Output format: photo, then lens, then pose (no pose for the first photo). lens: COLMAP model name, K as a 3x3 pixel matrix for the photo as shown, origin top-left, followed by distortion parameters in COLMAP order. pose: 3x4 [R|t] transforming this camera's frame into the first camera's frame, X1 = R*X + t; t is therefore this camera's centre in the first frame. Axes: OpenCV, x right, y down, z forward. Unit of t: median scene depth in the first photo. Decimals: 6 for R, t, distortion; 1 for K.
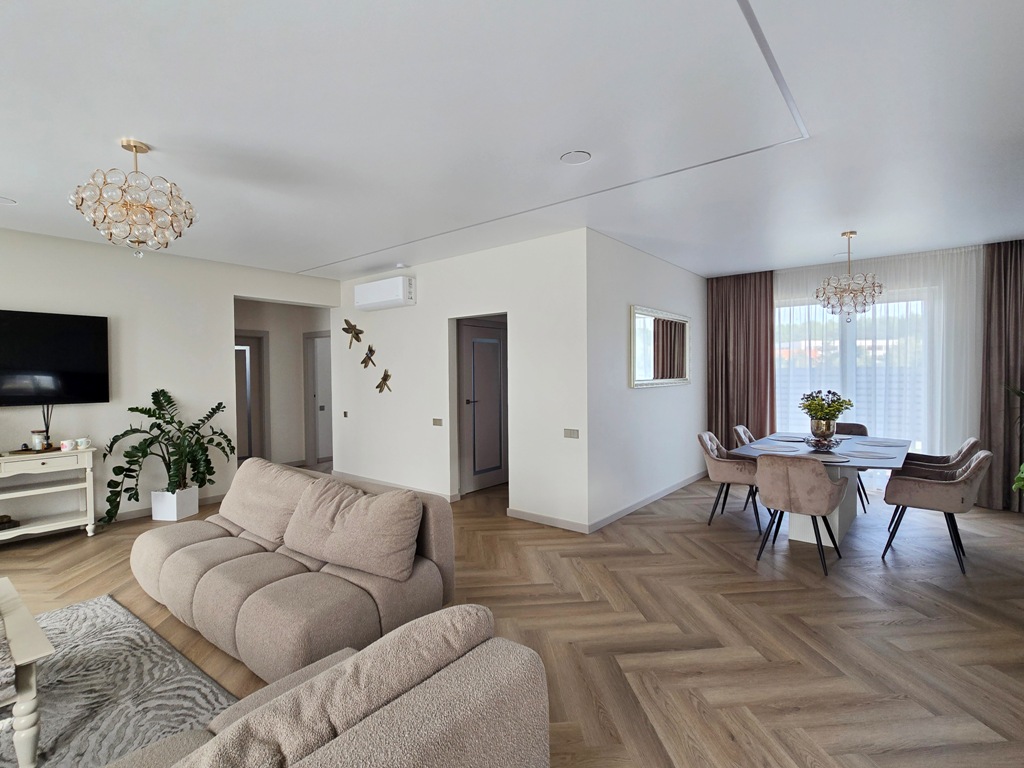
lens RADIAL K [[496.1, 0, 508.3], [0, 496.1, 383.7], [0, 0, 1]] dist [-0.000001, 0.000587]
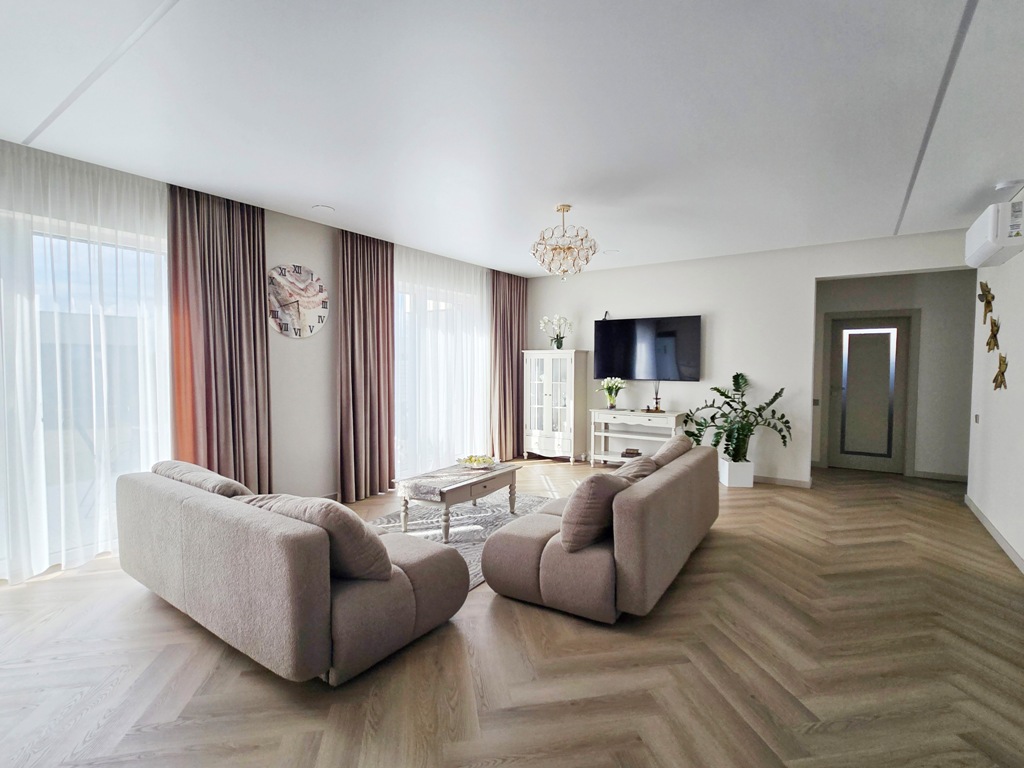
lens RADIAL K [[490.7, 0, 510.8], [0, 490.7, 387.3], [0, 0, 1]] dist [-0.001053, 0.000107]
pose [[0.076712, 0.056932, -0.995427, 0.414028], [-0.024535, 0.998174, 0.055198, -0.006191], [0.996751, 0.020188, 0.077969, 0.399631]]
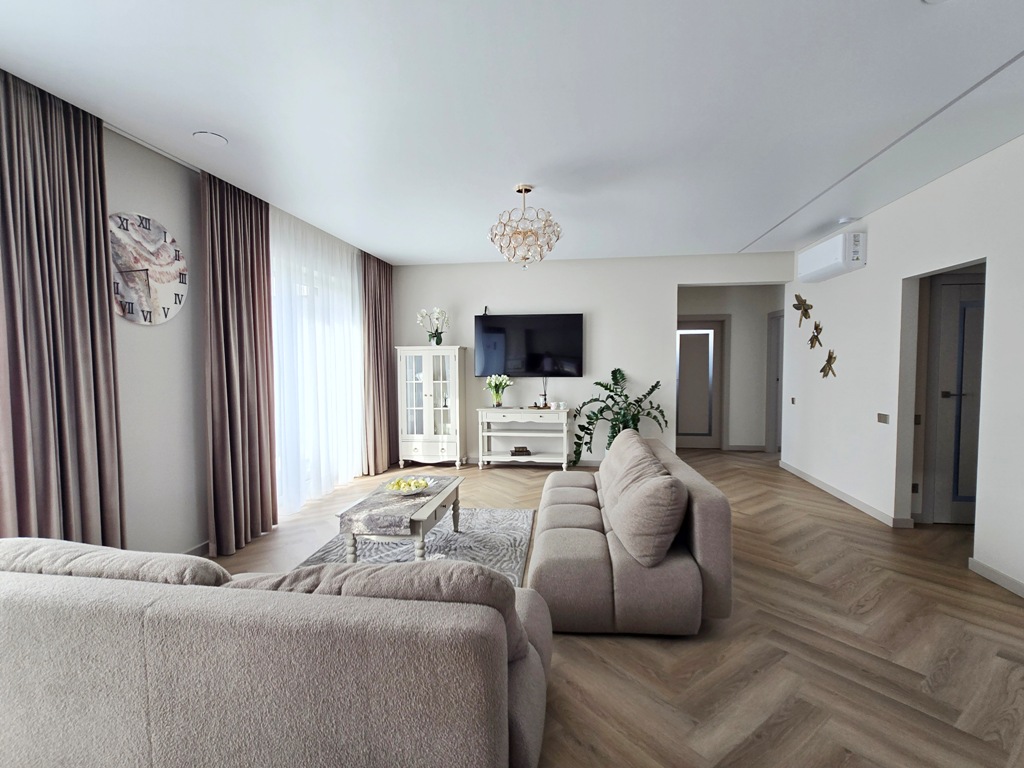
lens RADIAL K [[490.7, 0, 510.8], [0, 490.7, 387.3], [0, 0, 1]] dist [-0.001053, 0.000107]
pose [[0.512366, 0.050732, -0.857267, 0.231501], [-0.016816, 0.998655, 0.049049, 0.002895], [0.858603, -0.010716, 0.512530, 0.144607]]
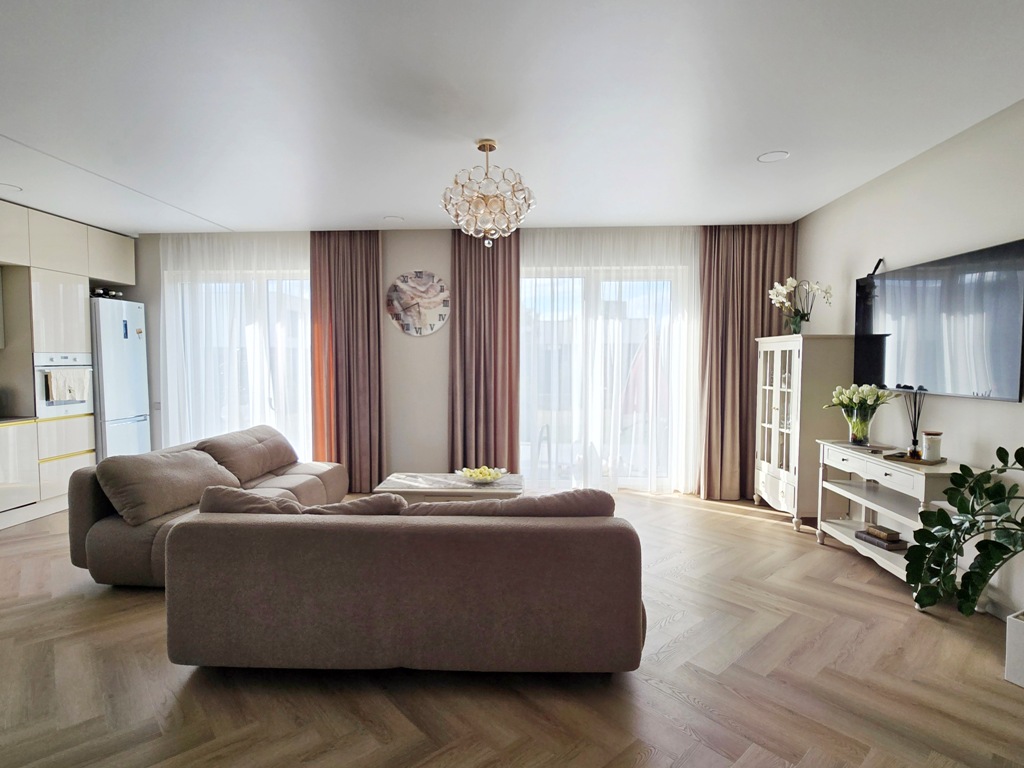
lens RADIAL K [[530.9, 0, 512.0], [0, 530.9, 384.0], [0, 0, 1]] dist [-0.001057, 0.000054]
pose [[-0.811720, 0.035186, -0.582986, -0.046370], [-0.006982, 0.997528, 0.069927, -0.016399], [0.584005, 0.060831, -0.809468, 1.103648]]
